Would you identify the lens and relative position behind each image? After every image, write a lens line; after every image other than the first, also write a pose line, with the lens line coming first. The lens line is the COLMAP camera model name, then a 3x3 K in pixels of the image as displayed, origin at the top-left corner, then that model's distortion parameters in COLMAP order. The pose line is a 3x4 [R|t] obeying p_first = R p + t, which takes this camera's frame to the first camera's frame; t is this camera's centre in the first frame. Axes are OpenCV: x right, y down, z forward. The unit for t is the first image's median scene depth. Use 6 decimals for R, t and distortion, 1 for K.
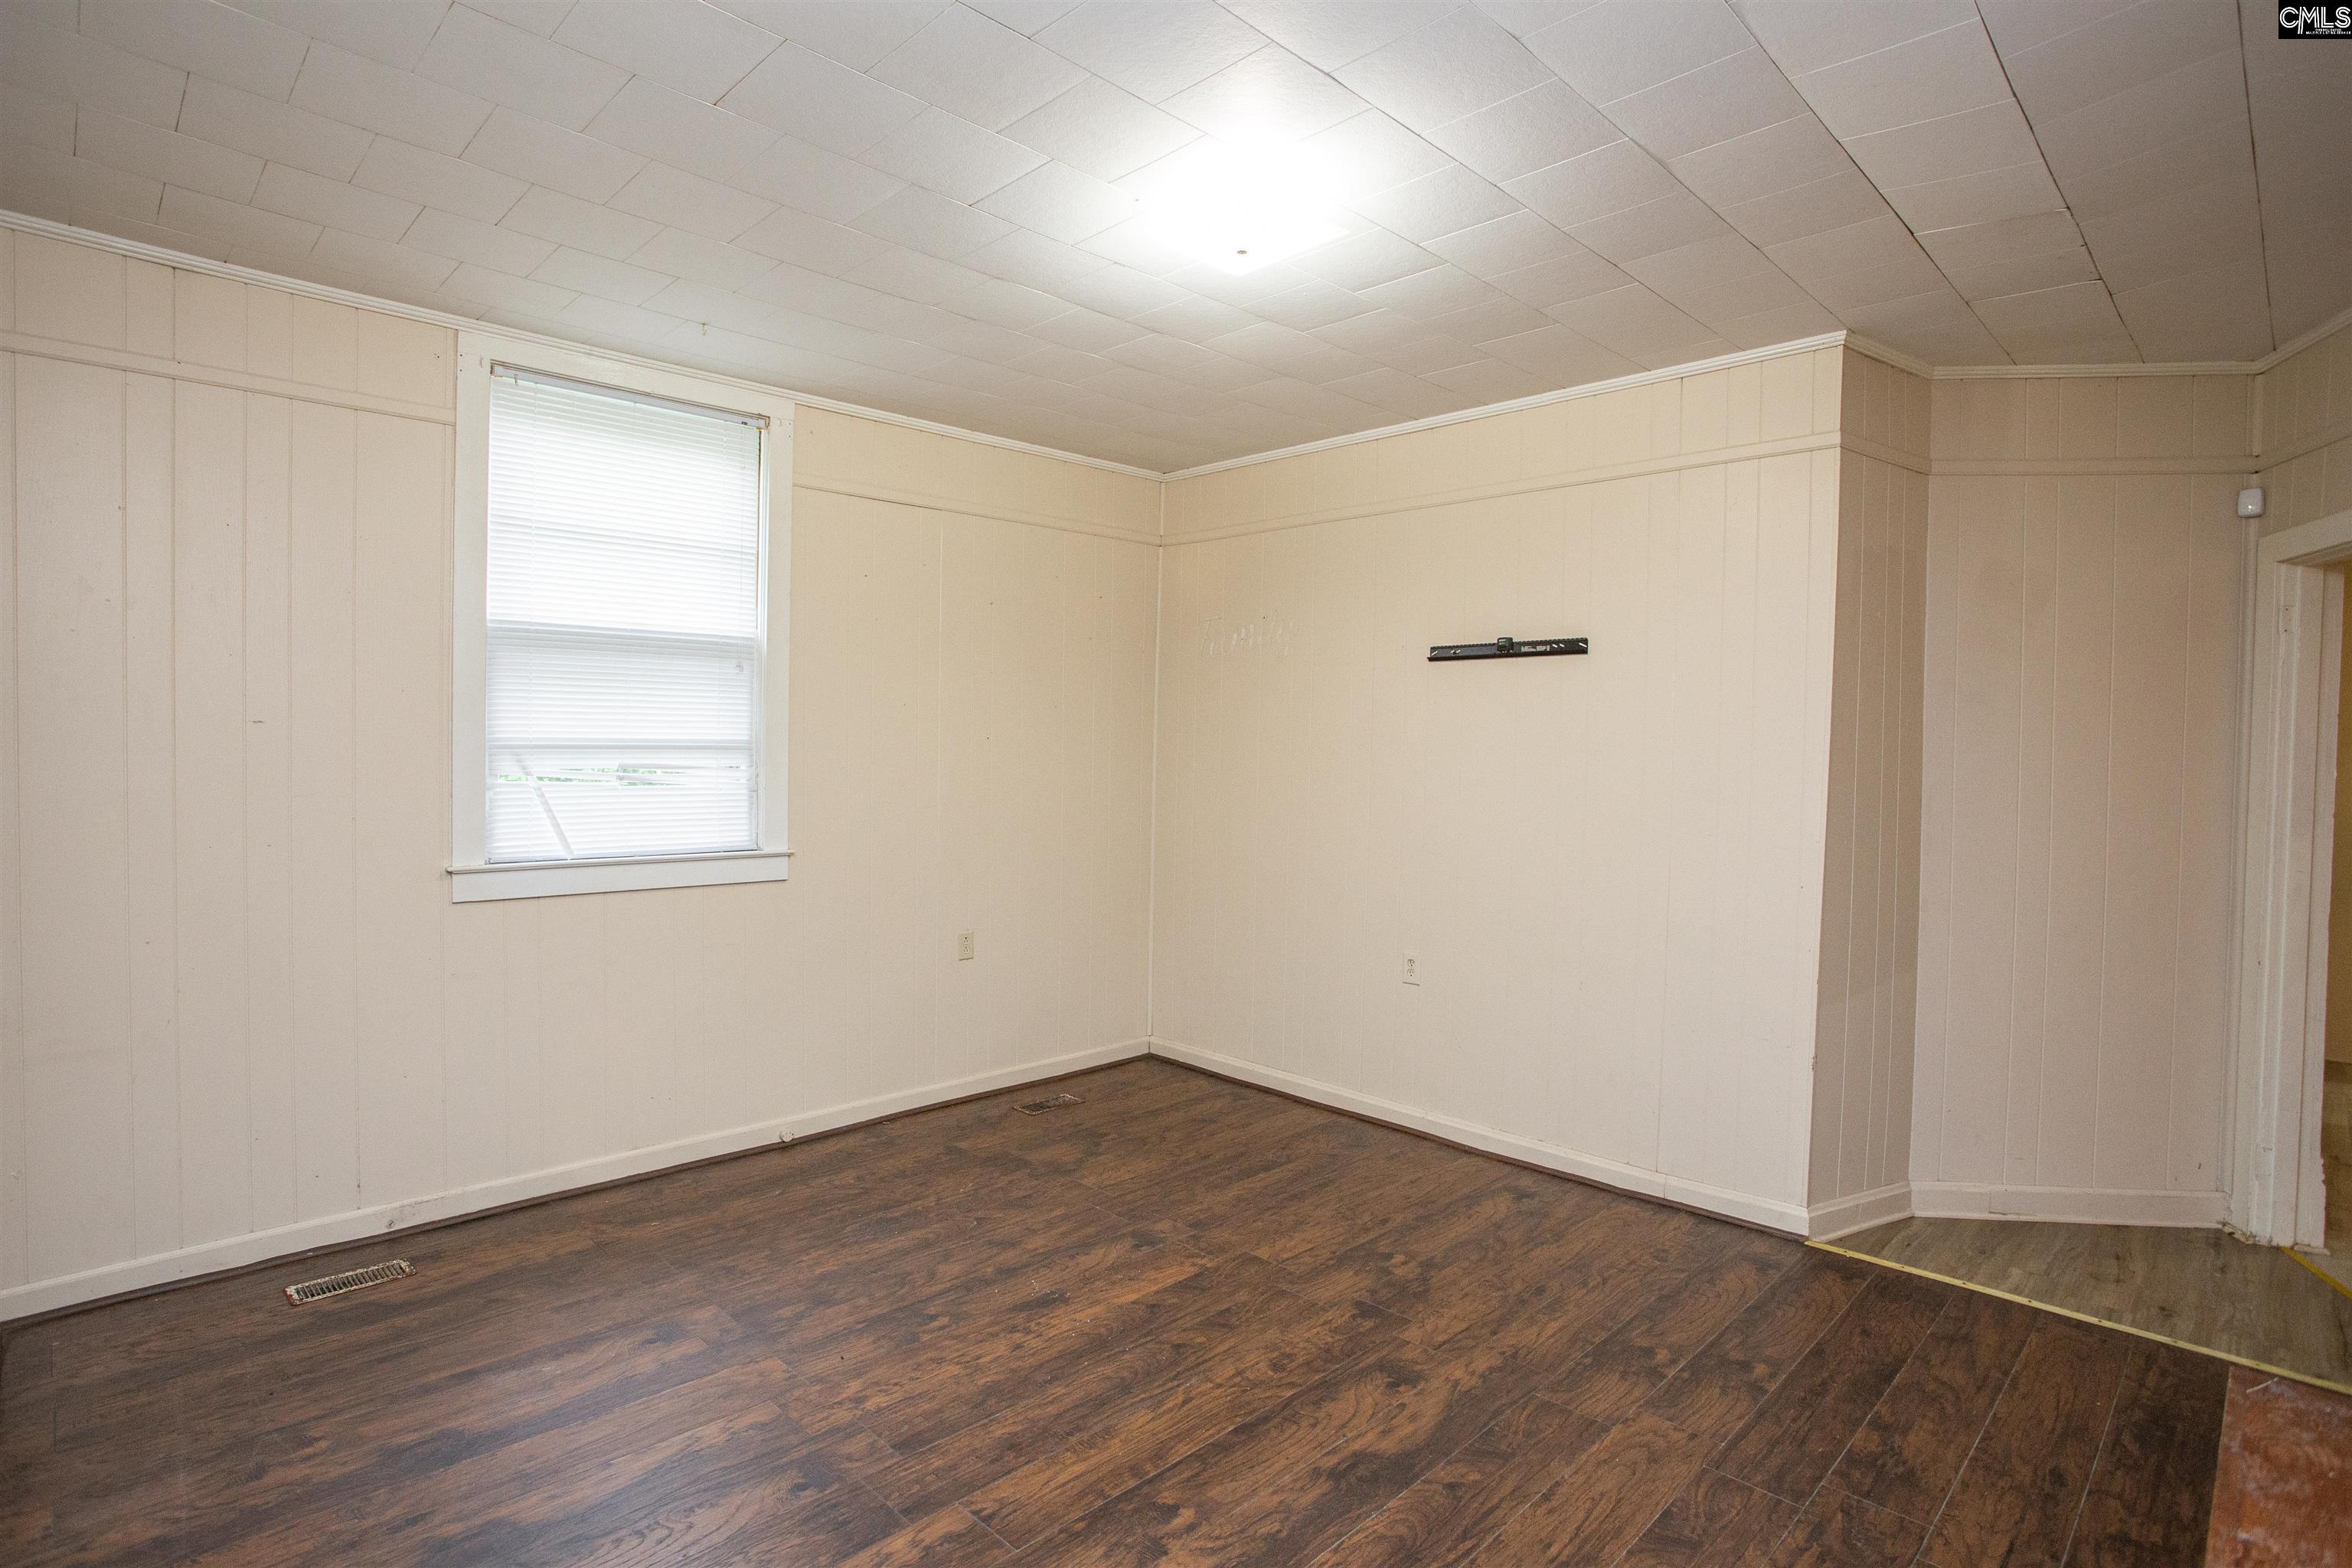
lens RADIAL K [[1176.5, 0, 1163.2], [0, 1176.5, 781.6], [0, 0, 1]] dist [-0.073100, 0.032602]
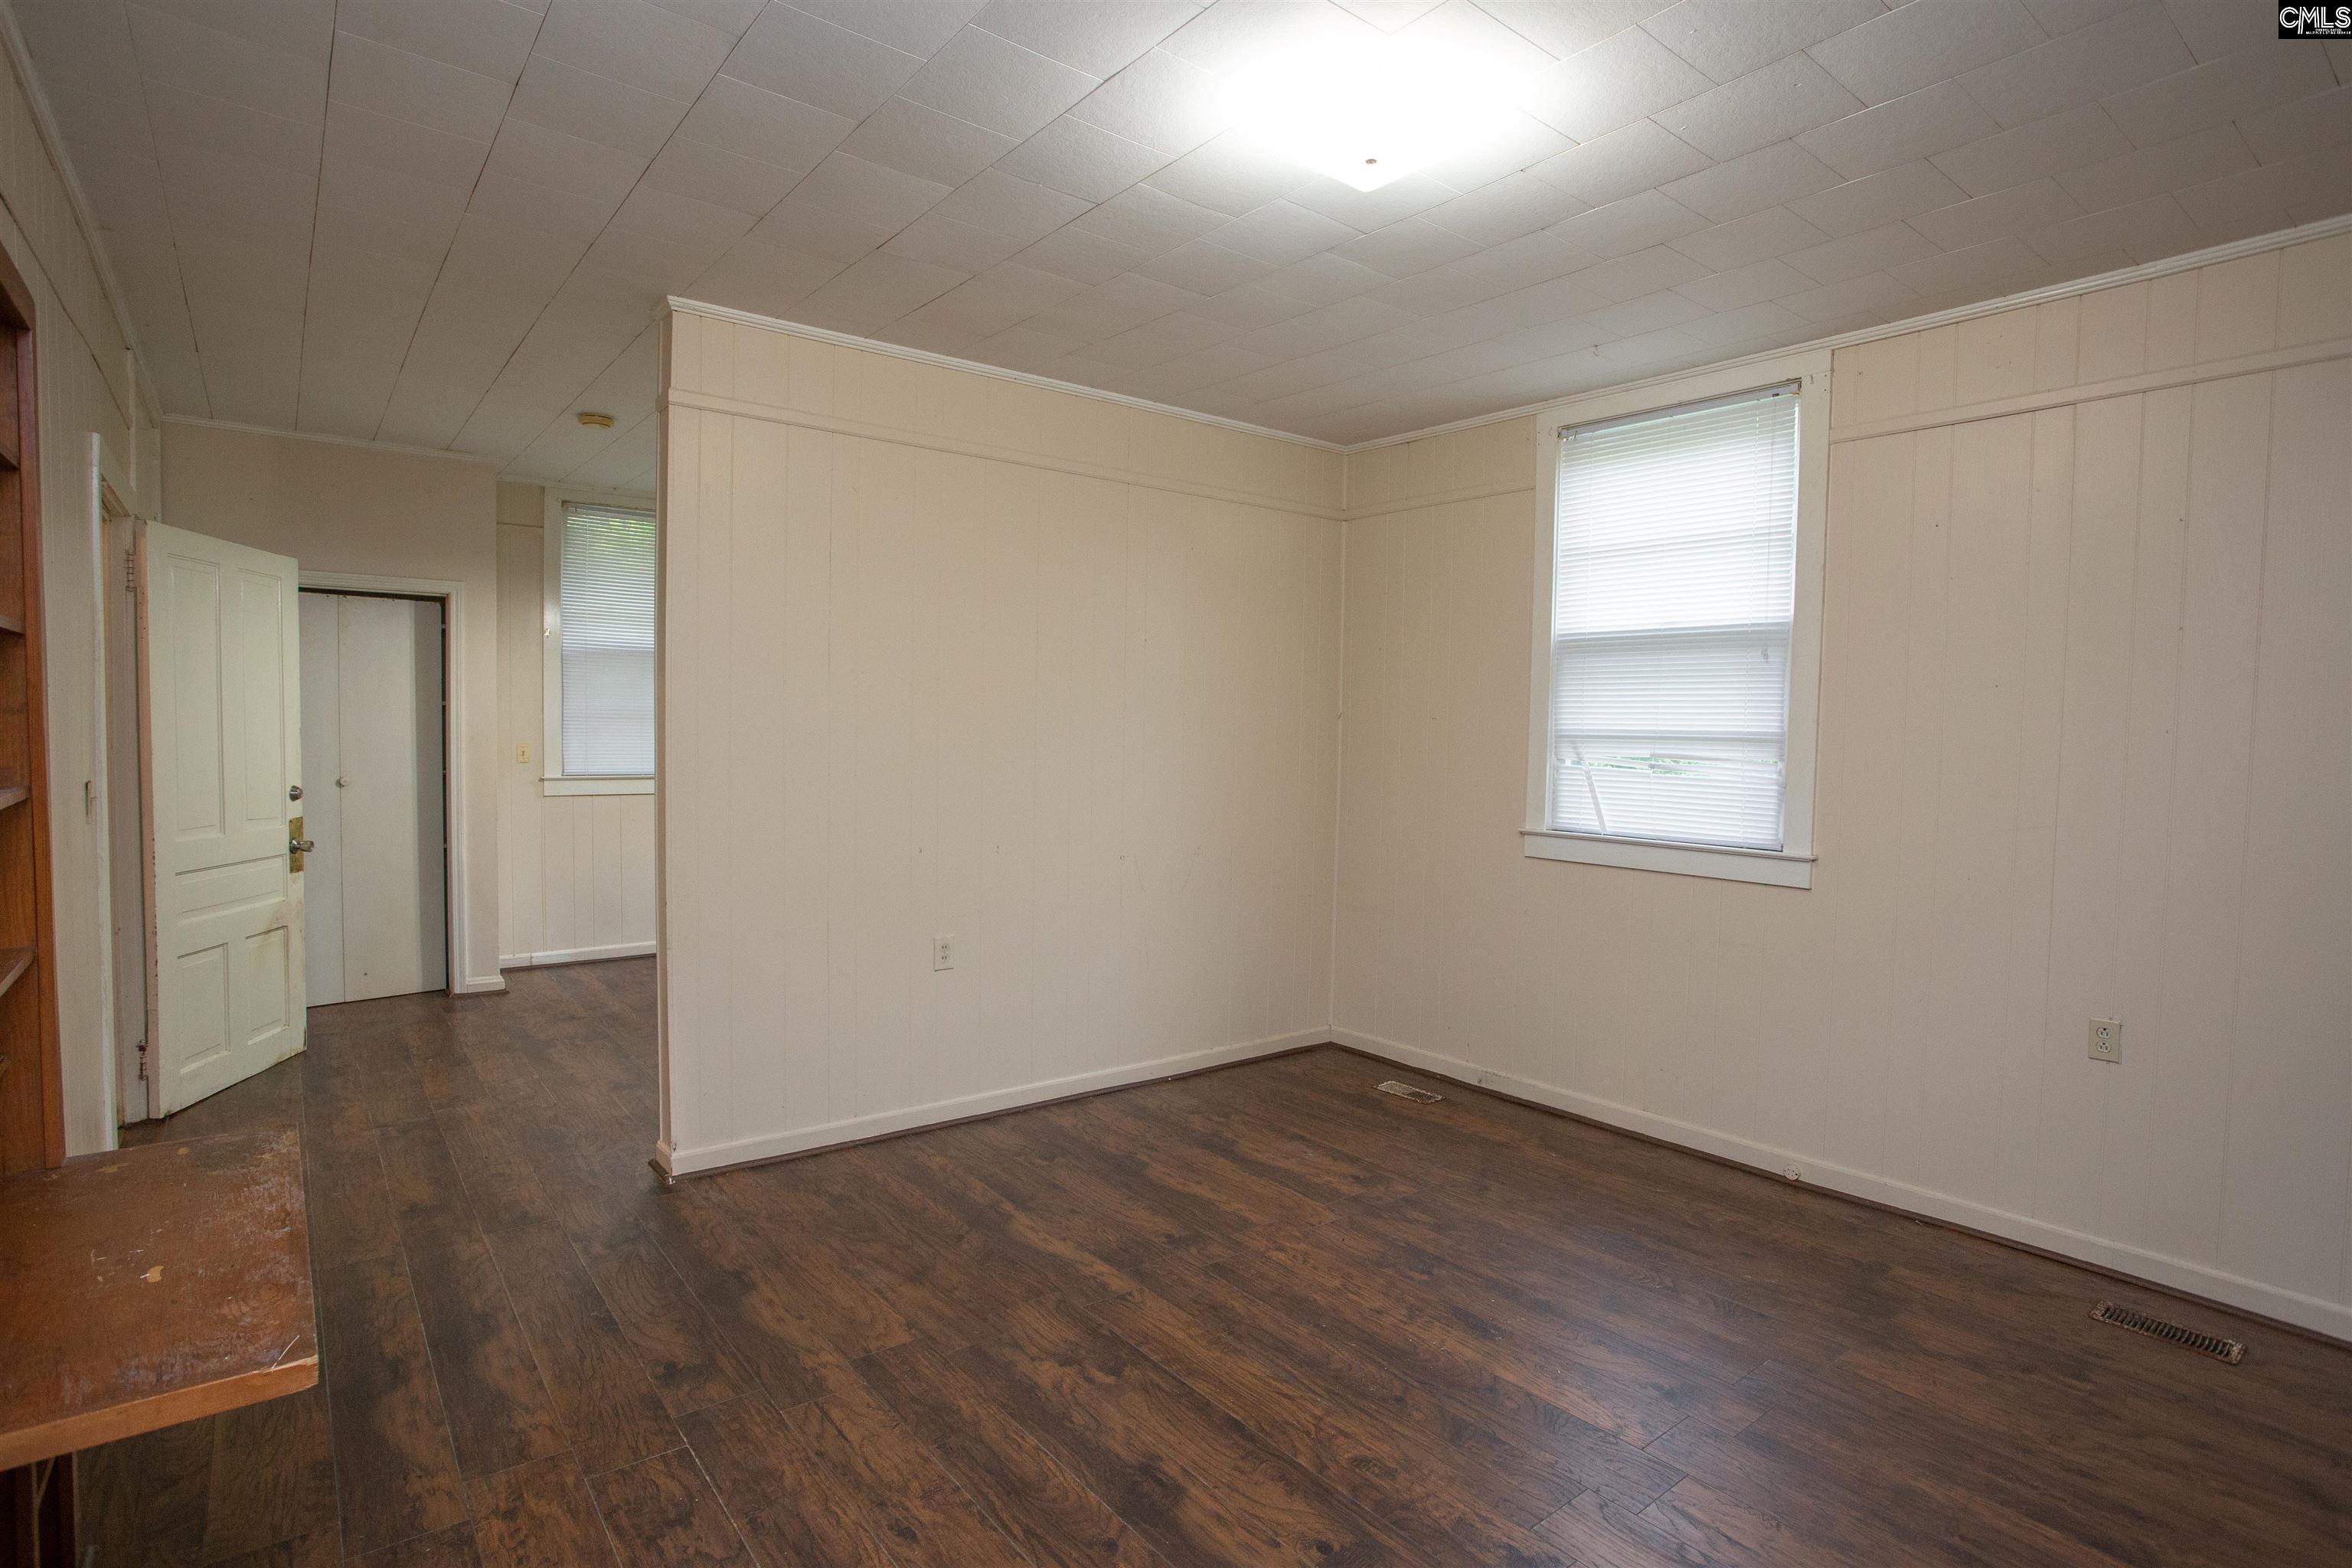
lens RADIAL K [[1176.5, 0, 1163.2], [0, 1176.5, 781.6], [0, 0, 1]] dist [-0.073100, 0.032602]
pose [[-0.113329, 0.031773, -0.993049, 0.734831], [-0.047439, 0.998176, 0.037351, -0.008950], [0.992424, 0.051342, -0.111615, 0.732216]]
